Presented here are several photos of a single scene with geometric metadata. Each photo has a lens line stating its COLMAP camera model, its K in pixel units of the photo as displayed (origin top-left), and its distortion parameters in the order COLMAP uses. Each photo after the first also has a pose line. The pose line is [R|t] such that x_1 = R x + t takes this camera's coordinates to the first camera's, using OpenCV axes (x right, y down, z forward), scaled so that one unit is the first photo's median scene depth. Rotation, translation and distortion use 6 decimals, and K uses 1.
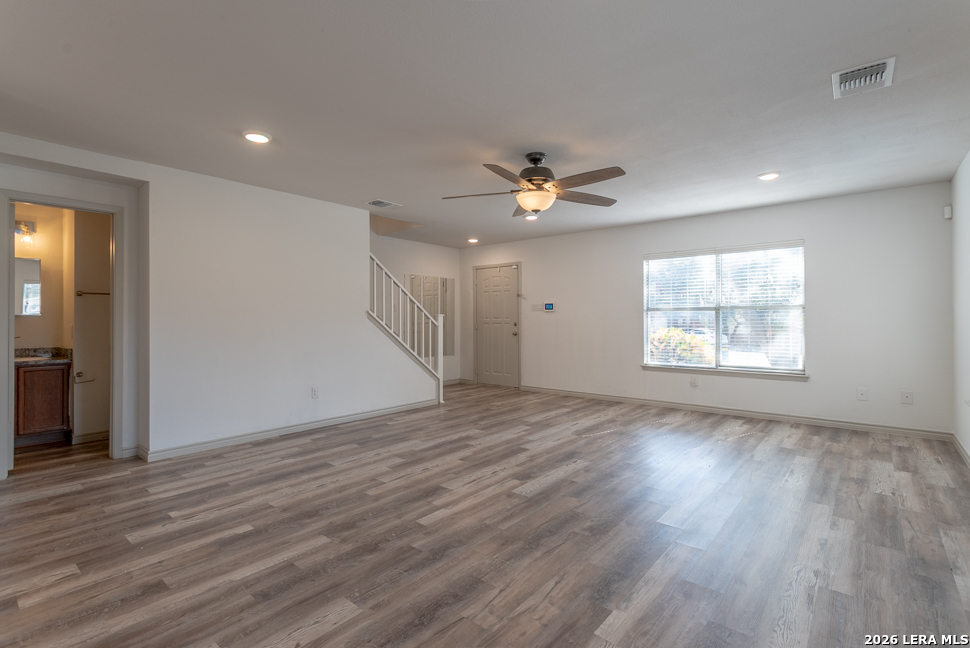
lens RADIAL K [[458.4, 0, 483.3], [0, 458.4, 316.0], [0, 0, 1]] dist [0.003754, 0.000151]
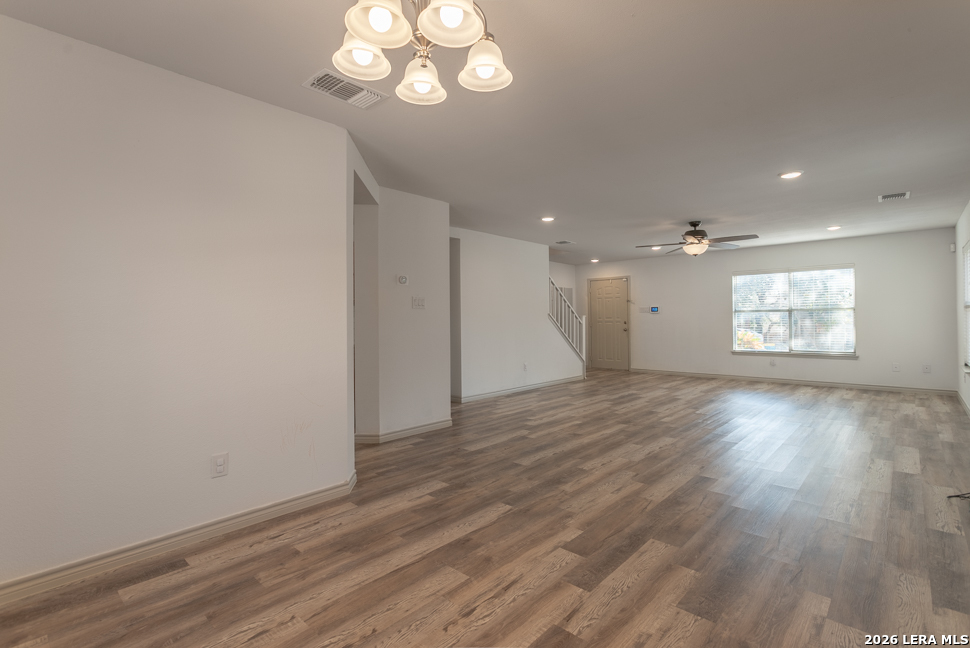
lens RADIAL K [[458.4, 0, 483.3], [0, 458.4, 316.0], [0, 0, 1]] dist [0.003754, 0.000151]
pose [[0.999022, -0.005641, -0.043848, -0.569475], [0.005567, 0.999983, -0.001810, -0.002042], [0.043857, 0.001564, 0.999037, -0.700017]]
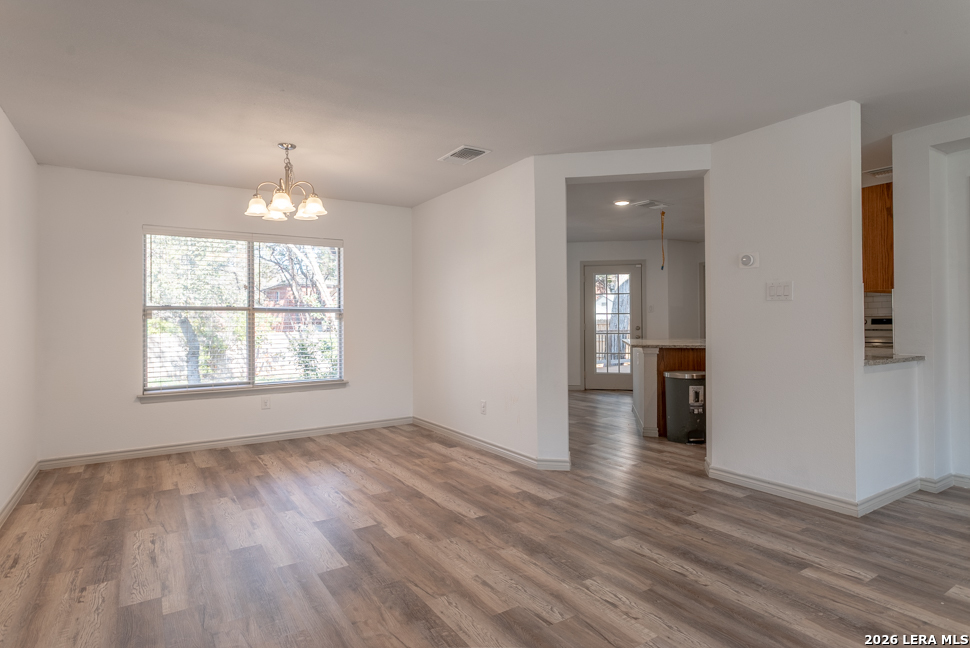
lens RADIAL K [[529.3, 0, 486.0], [0, 529.3, 314.9], [0, 0, 1]] dist [-0.001716, 0.000728]
pose [[-0.288263, -0.005044, -0.957538, 0.233016], [0.012492, 0.999881, -0.009028, 0.001038], [0.957470, -0.014564, -0.288166, 0.322488]]
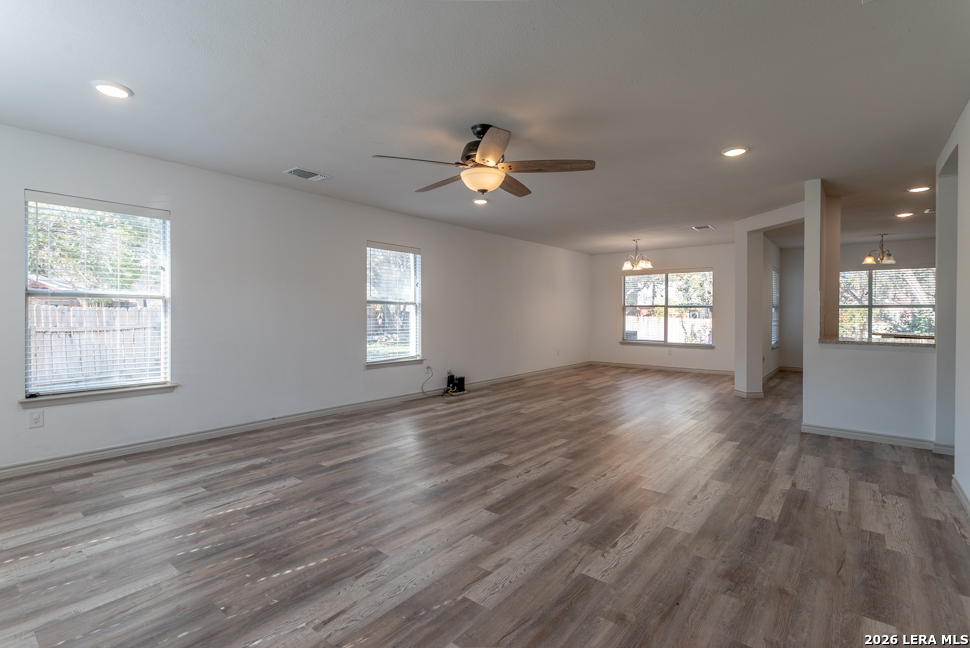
lens RADIAL K [[458.4, 0, 483.3], [0, 458.4, 316.0], [0, 0, 1]] dist [0.003754, 0.000151]
pose [[-0.999838, 0.000197, -0.018003, 0.123442], [0.000115, 0.999990, 0.004575, 0.008504], [0.018003, 0.004572, -0.999827, 1.792862]]
